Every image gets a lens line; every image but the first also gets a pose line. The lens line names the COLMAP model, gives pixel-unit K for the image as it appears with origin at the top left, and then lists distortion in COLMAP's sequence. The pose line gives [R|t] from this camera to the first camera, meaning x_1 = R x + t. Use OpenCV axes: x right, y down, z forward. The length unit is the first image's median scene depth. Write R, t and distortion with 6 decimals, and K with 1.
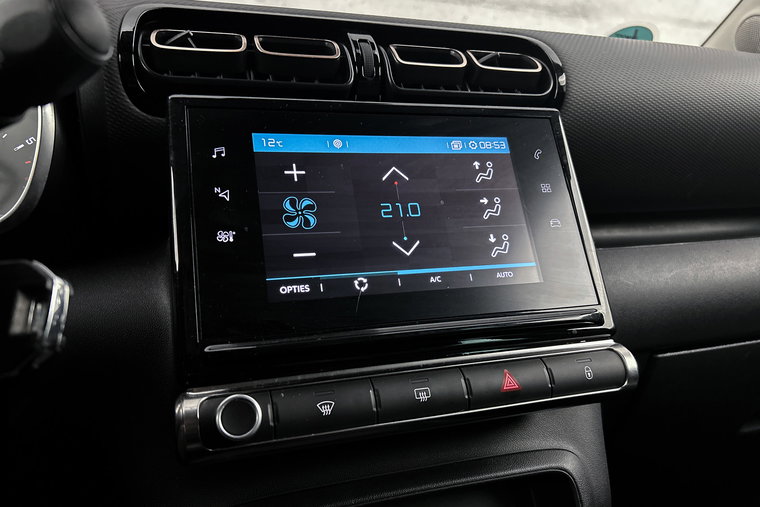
lens RADIAL K [[576.6, 0, 380.0], [0, 576.6, 253.5], [0, 0, 1]] dist [0.076765, -0.102735]
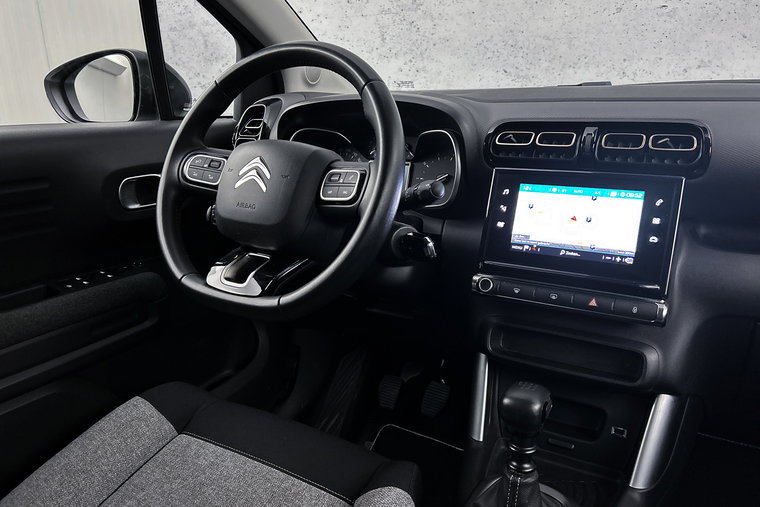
lens RADIAL K [[566.5, 0, 380.1], [0, 566.5, 257.3], [0, 0, 1]] dist [0.079379, -0.107170]
pose [[0.649635, 0.231398, -0.724175, 1.230284], [-0.049369, 0.963383, 0.263546, -0.506557], [0.758642, -0.135456, 0.637271, -1.088328]]
